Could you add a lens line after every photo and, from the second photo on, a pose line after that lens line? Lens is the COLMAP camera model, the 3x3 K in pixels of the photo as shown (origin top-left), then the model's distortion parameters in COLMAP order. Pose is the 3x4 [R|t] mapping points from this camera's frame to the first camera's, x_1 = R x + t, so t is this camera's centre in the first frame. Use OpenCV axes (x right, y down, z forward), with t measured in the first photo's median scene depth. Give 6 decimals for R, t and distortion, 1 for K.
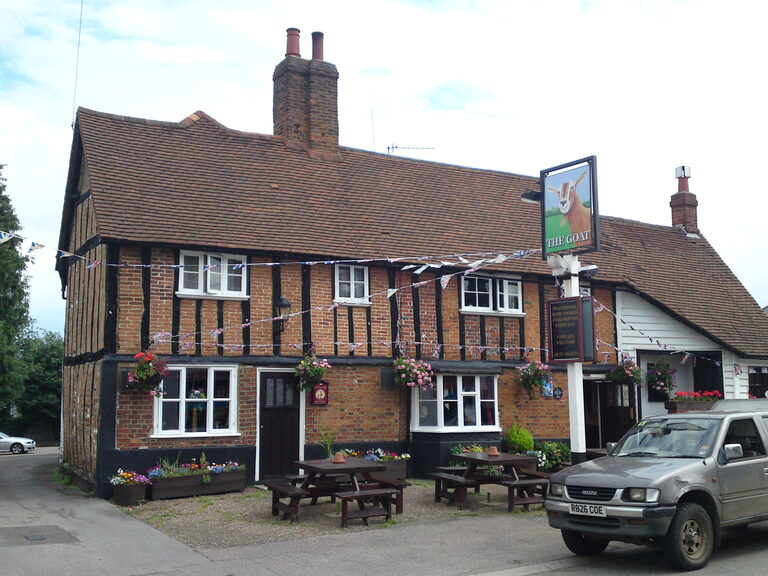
lens RADIAL K [[877.9, 0, 384.0], [0, 877.9, 288.0], [0, 0, 1]] dist [0.131164, -0.520466]
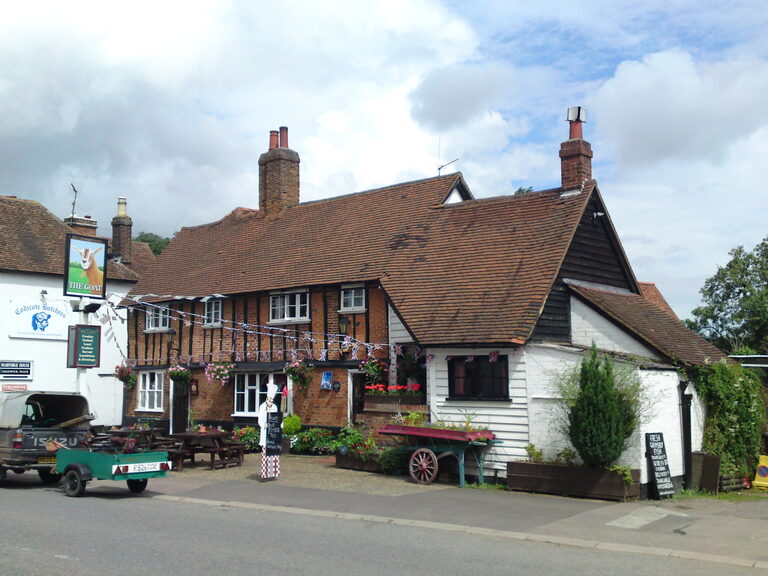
lens RADIAL K [[877.9, 0, 384.0], [0, 877.9, 288.0], [0, 0, 1]] dist [0.131164, -0.520466]
pose [[0.301618, -0.104430, -0.947693, 1.412996], [0.107075, 0.991405, -0.075169, 0.092425], [0.947397, -0.078802, 0.310207, 0.790122]]
